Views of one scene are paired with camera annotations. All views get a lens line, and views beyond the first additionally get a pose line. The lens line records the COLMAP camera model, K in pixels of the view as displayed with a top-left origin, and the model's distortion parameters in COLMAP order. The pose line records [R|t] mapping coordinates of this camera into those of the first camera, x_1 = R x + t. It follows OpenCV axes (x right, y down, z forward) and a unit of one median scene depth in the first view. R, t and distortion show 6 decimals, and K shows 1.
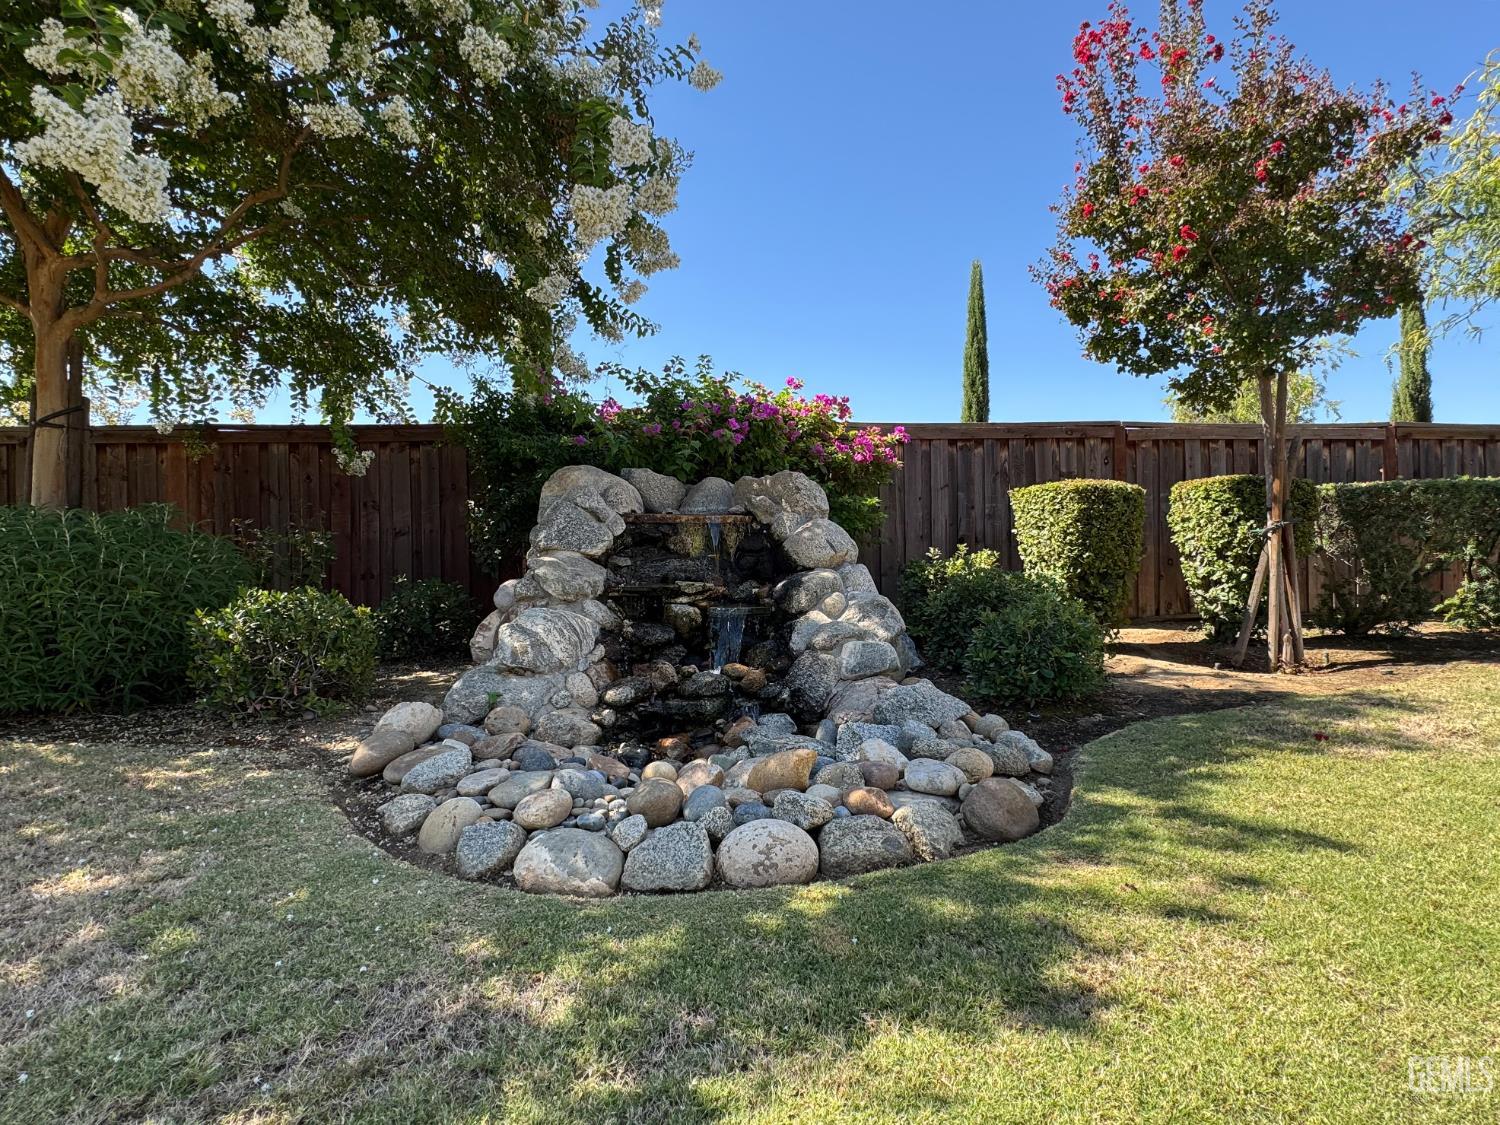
lens RADIAL K [[732.9, 0, 750.5], [0, 732.9, 568.6], [0, 0, 1]] dist [0.000609, -0.000347]
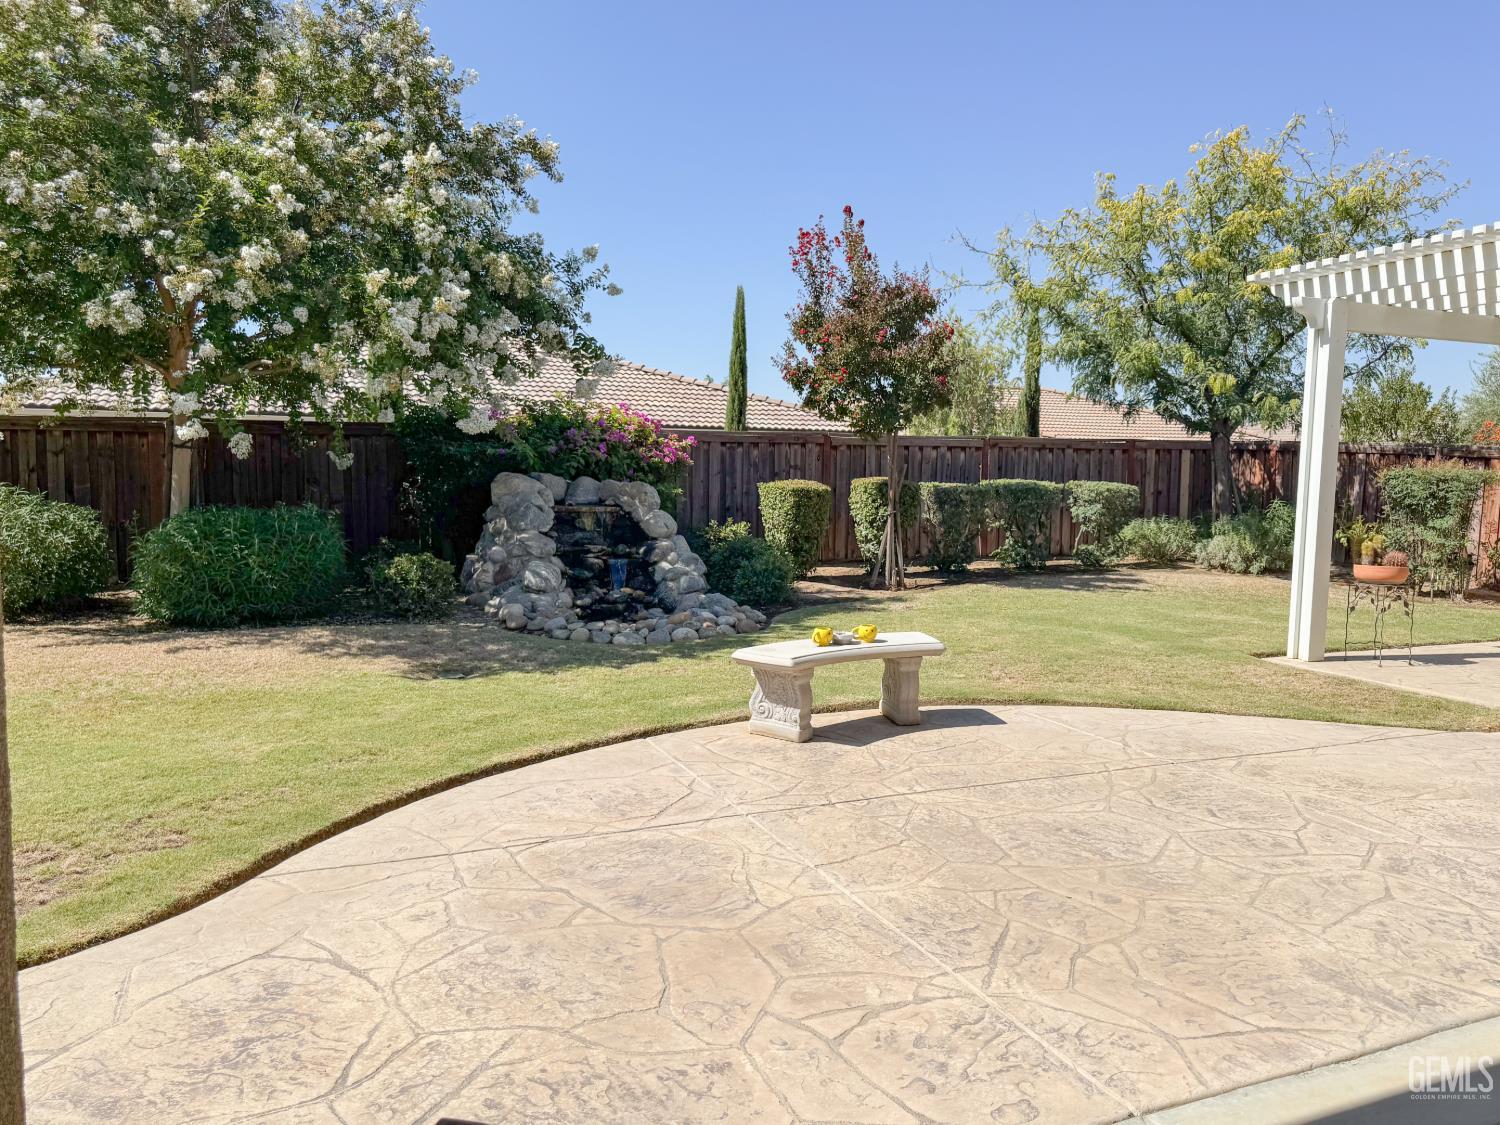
lens RADIAL K [[1042.4, 0, 750.8], [0, 1042.4, 561.6], [0, 0, 1]] dist [0.006748, 0.001143]
pose [[0.948313, -0.006010, 0.317278, -0.448025], [-0.020768, 0.996502, 0.080949, -0.135347], [-0.316655, -0.083354, 0.944871, -1.350828]]
